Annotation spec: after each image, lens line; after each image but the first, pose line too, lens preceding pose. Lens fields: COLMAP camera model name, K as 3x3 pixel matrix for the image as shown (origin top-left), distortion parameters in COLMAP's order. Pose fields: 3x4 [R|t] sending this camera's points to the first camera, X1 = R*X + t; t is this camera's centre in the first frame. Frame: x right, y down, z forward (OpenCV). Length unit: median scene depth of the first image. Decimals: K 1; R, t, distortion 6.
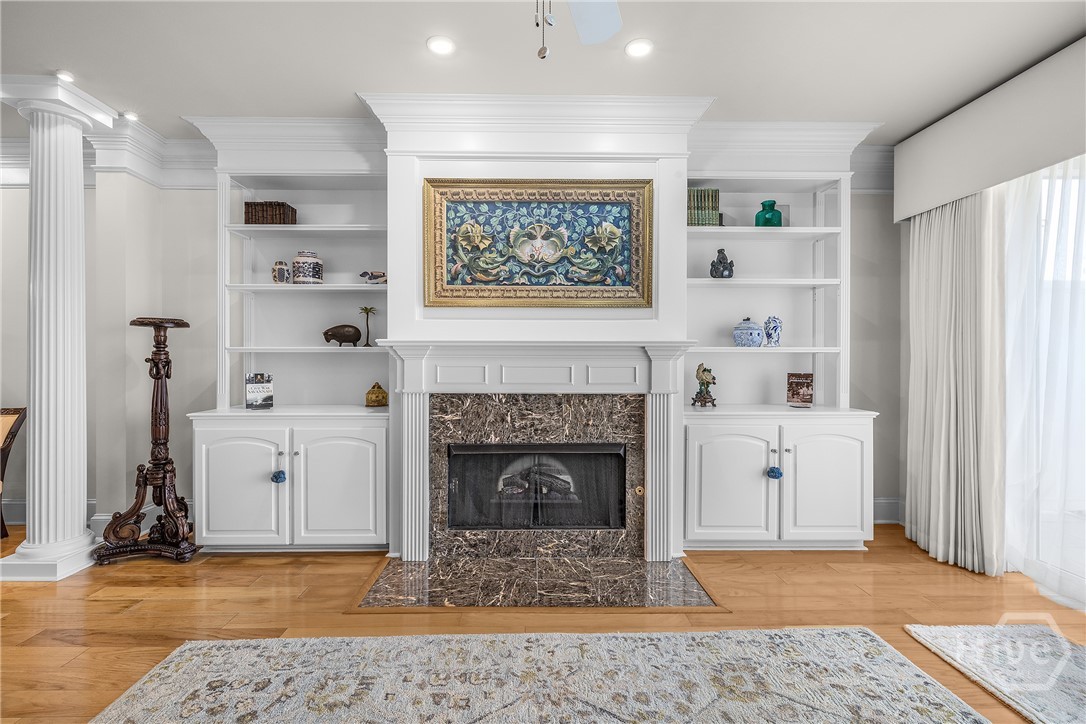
lens RADIAL K [[465.6, 0, 540.6], [0, 465.6, 360.3], [0, 0, 1]] dist [0.001297, 0.000561]
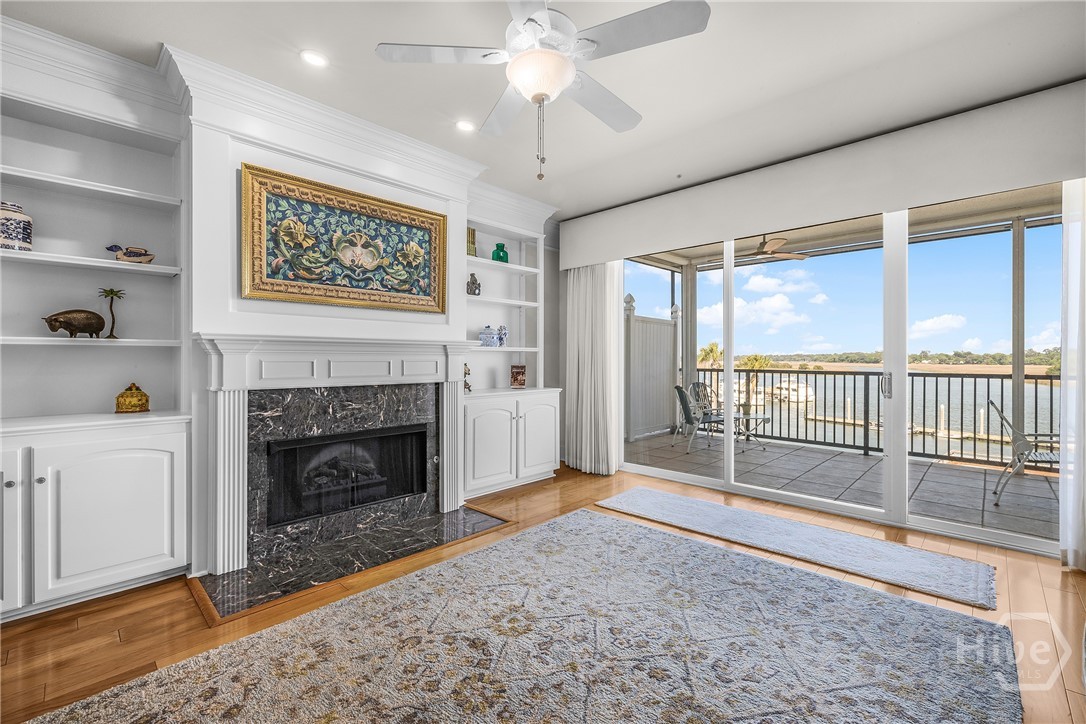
lens RADIAL K [[465.6, 0, 541.8], [0, 465.6, 361.8], [0, 0, 1]] dist [0.001297, 0.000561]
pose [[0.705520, -0.006251, 0.708662, -0.482714], [0.006267, 0.999977, 0.002580, 0.014261], [-0.708662, 0.002621, 0.705543, -0.093490]]
